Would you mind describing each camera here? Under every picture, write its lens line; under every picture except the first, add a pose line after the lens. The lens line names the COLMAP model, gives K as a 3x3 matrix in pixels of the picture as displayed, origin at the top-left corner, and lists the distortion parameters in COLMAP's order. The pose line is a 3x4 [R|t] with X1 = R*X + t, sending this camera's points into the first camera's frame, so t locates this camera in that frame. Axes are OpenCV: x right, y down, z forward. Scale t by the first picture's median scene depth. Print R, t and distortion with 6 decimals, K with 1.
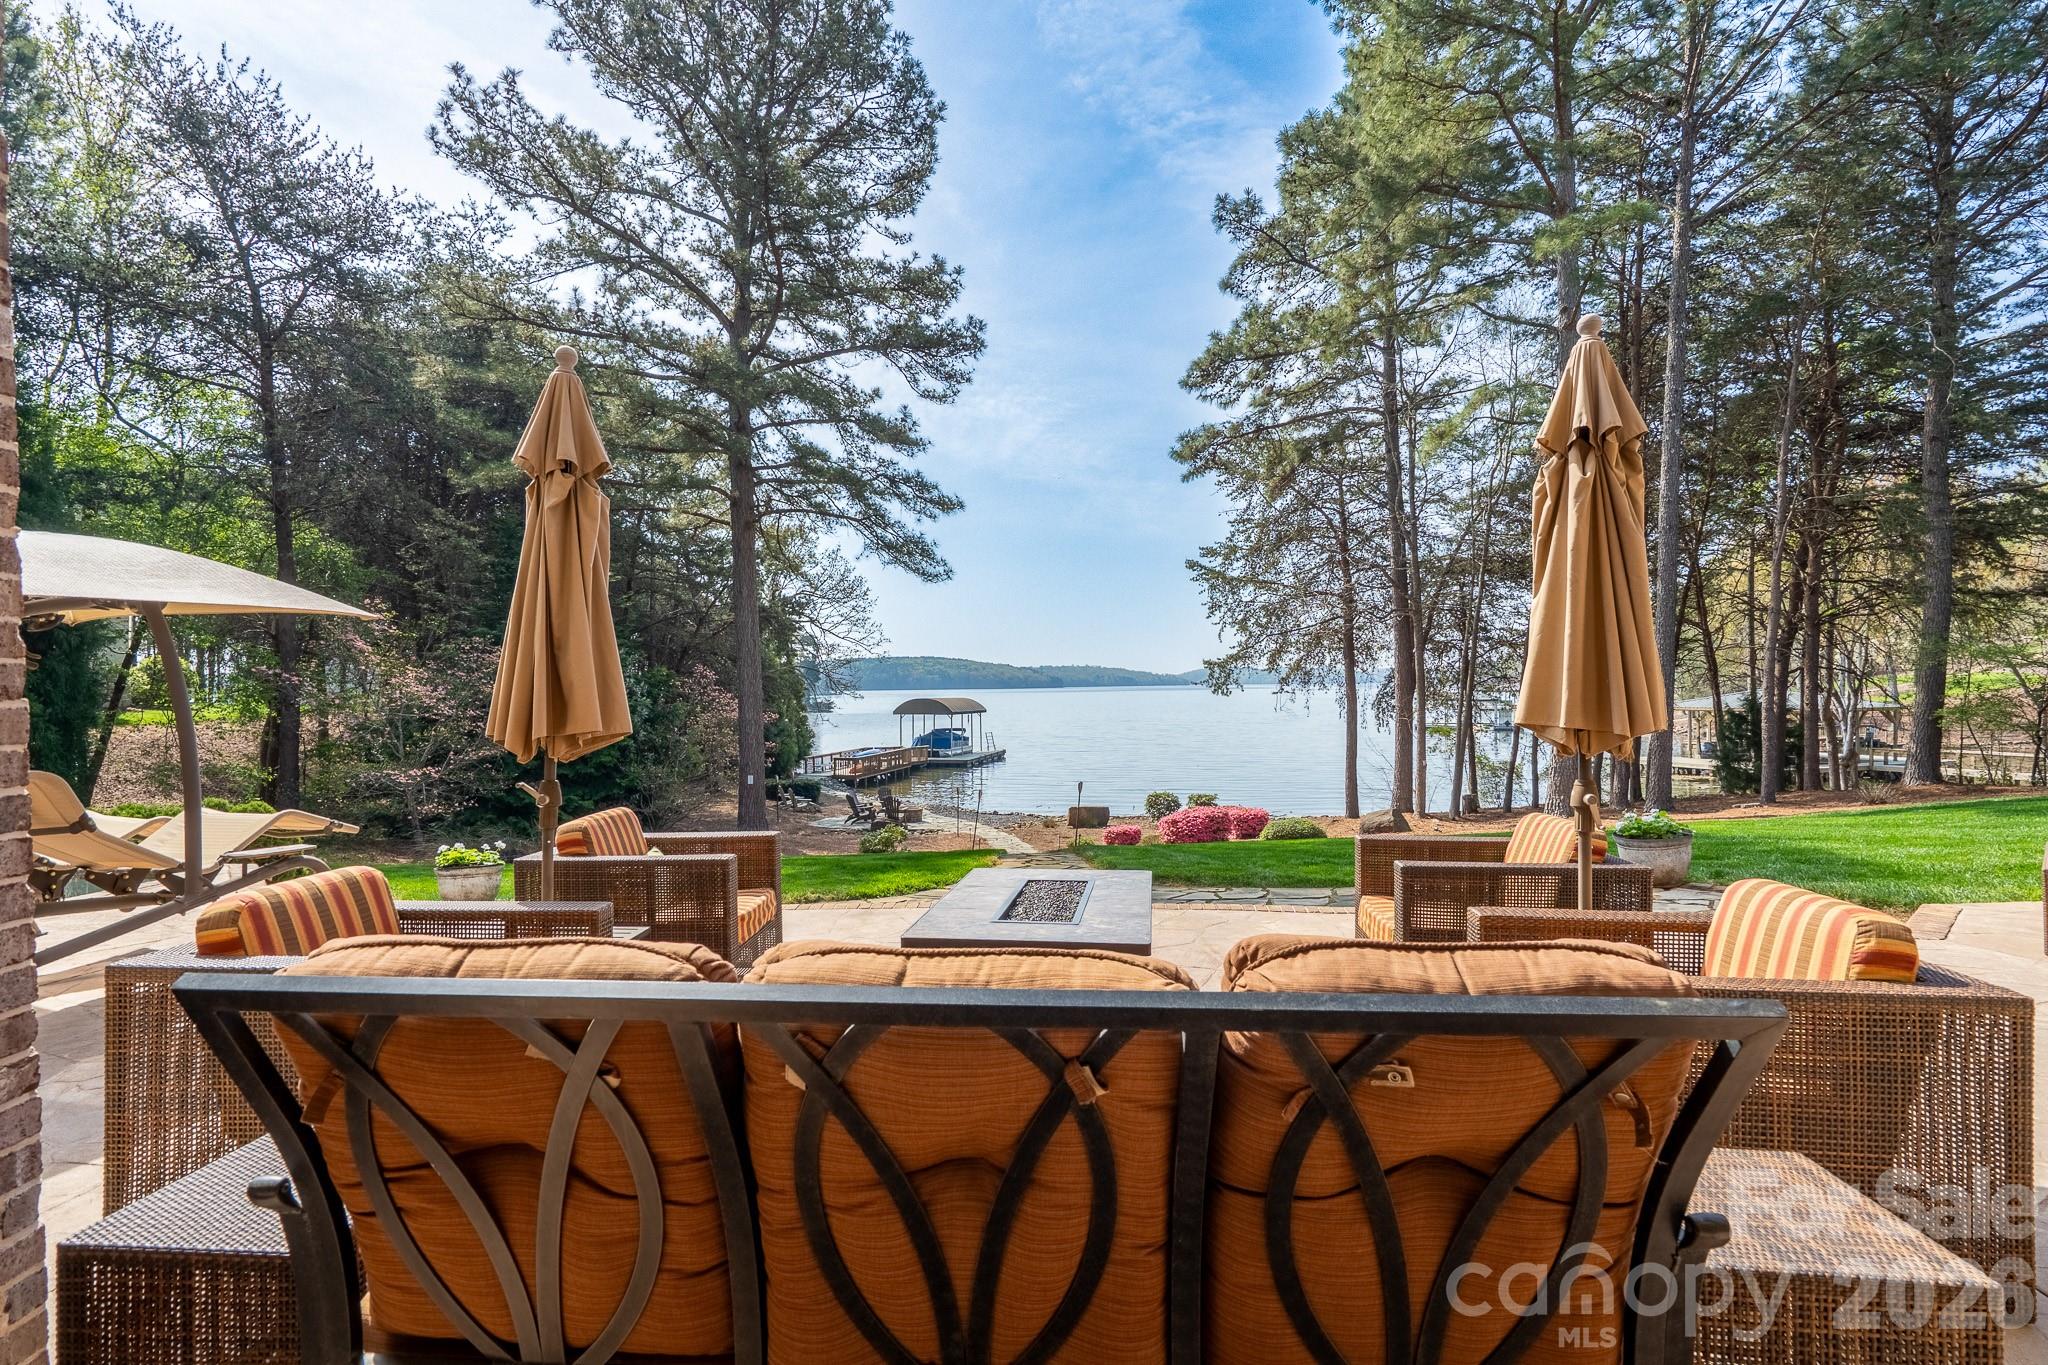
lens RADIAL K [[924.1, 0, 1027.5], [0, 924.1, 697.7], [0, 0, 1]] dist [0.002150, 0.000172]
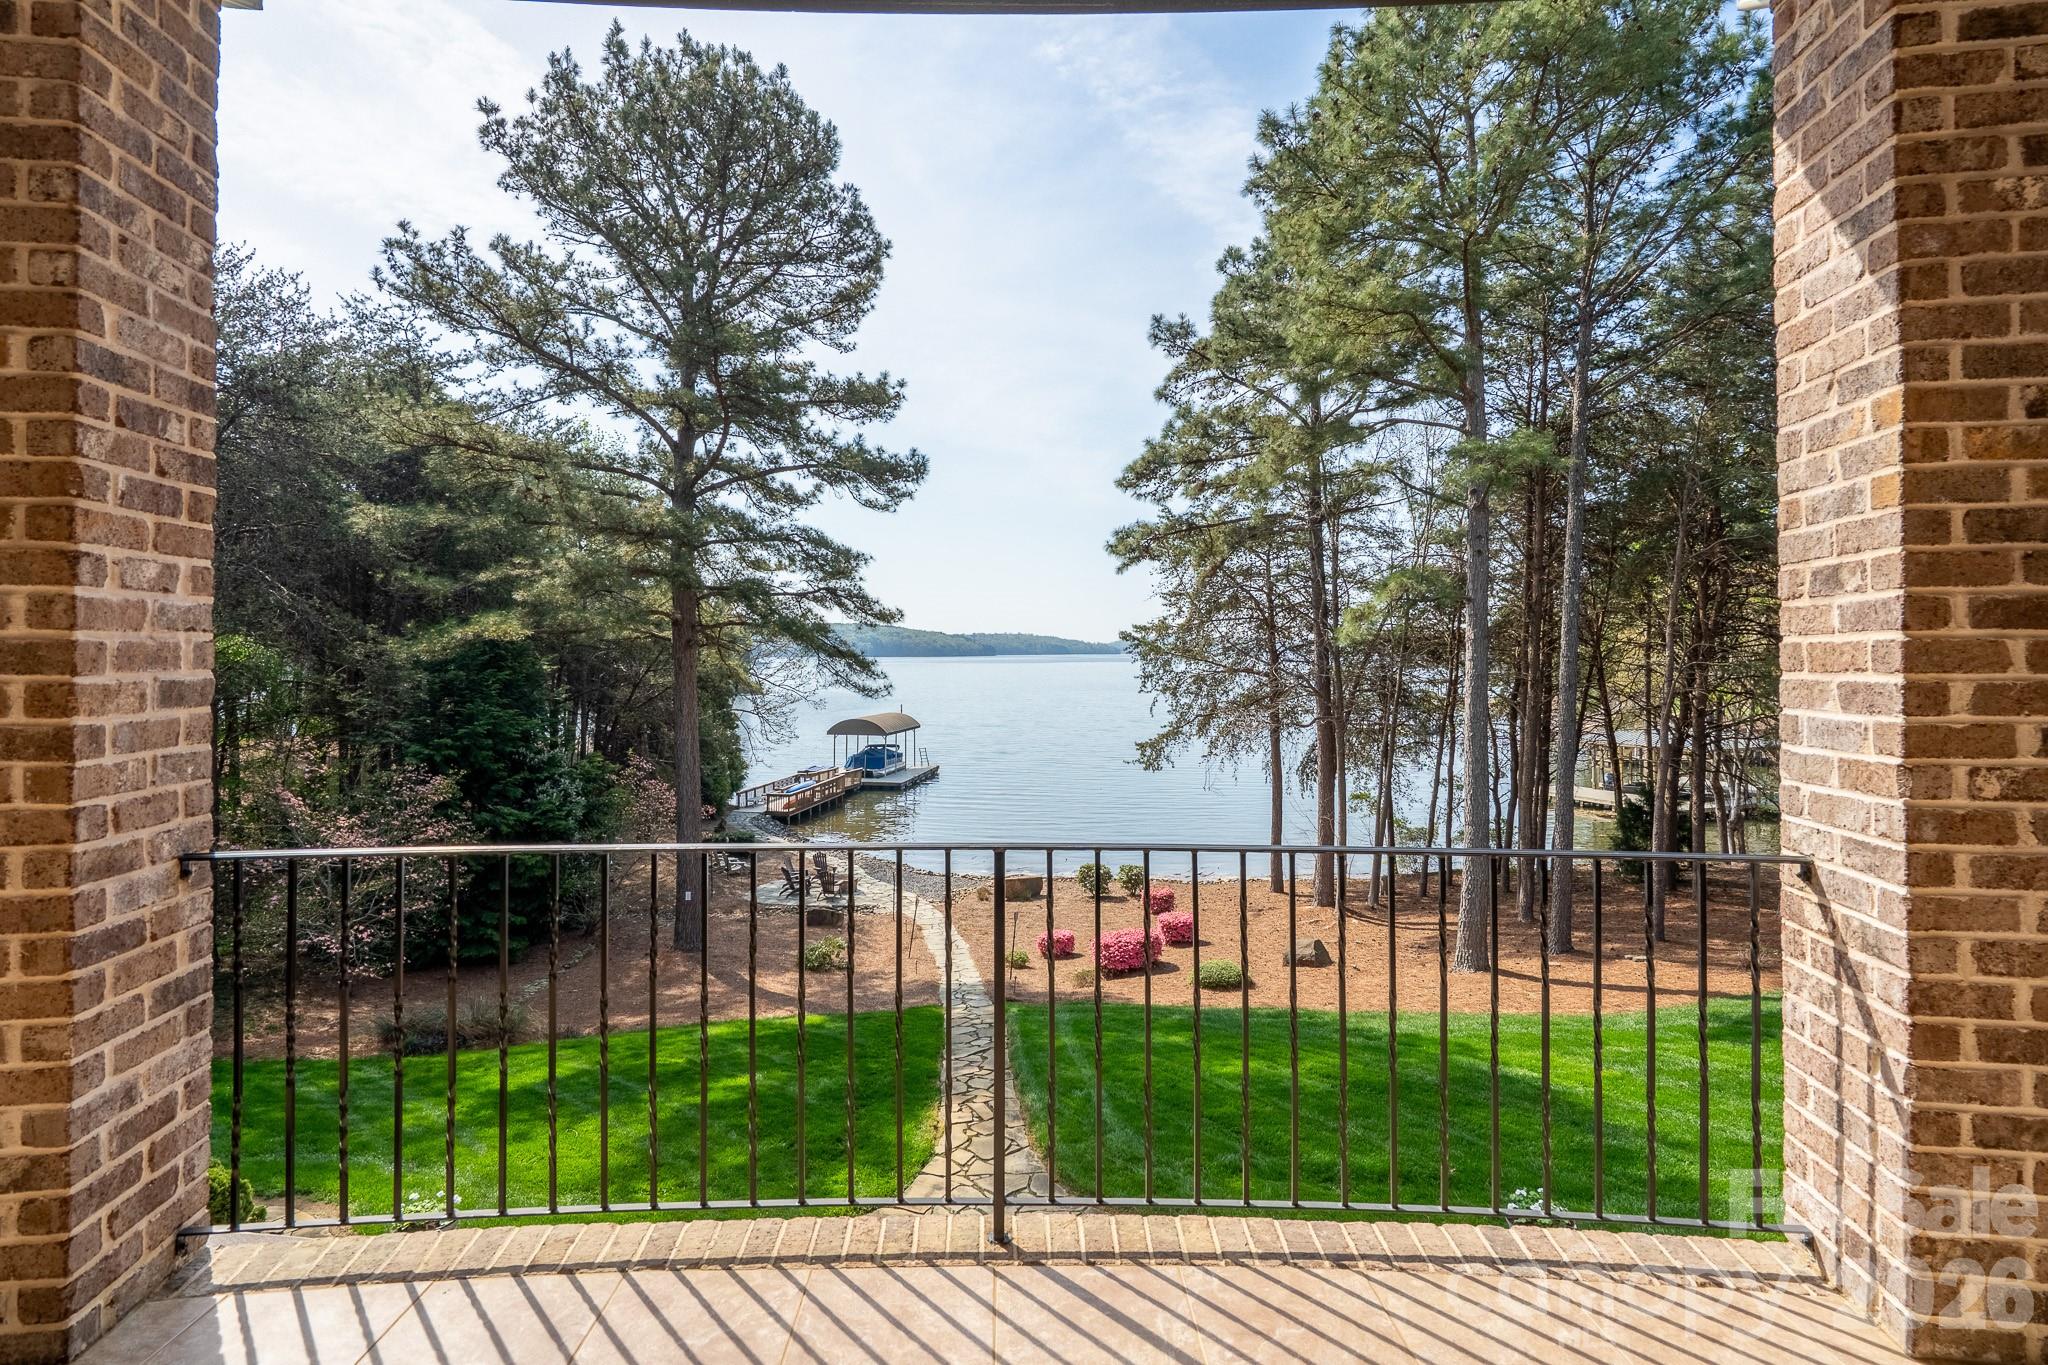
lens RADIAL K [[924.1, 0, 1011.4], [0, 924.1, 669.7], [0, 0, 1]] dist [0.002150, 0.000172]
pose [[0.998413, 0.009421, 0.055529, -0.006401], [-0.009032, 0.999933, -0.007258, -0.123049], [-0.055594, 0.006745, 0.998431, -0.021583]]
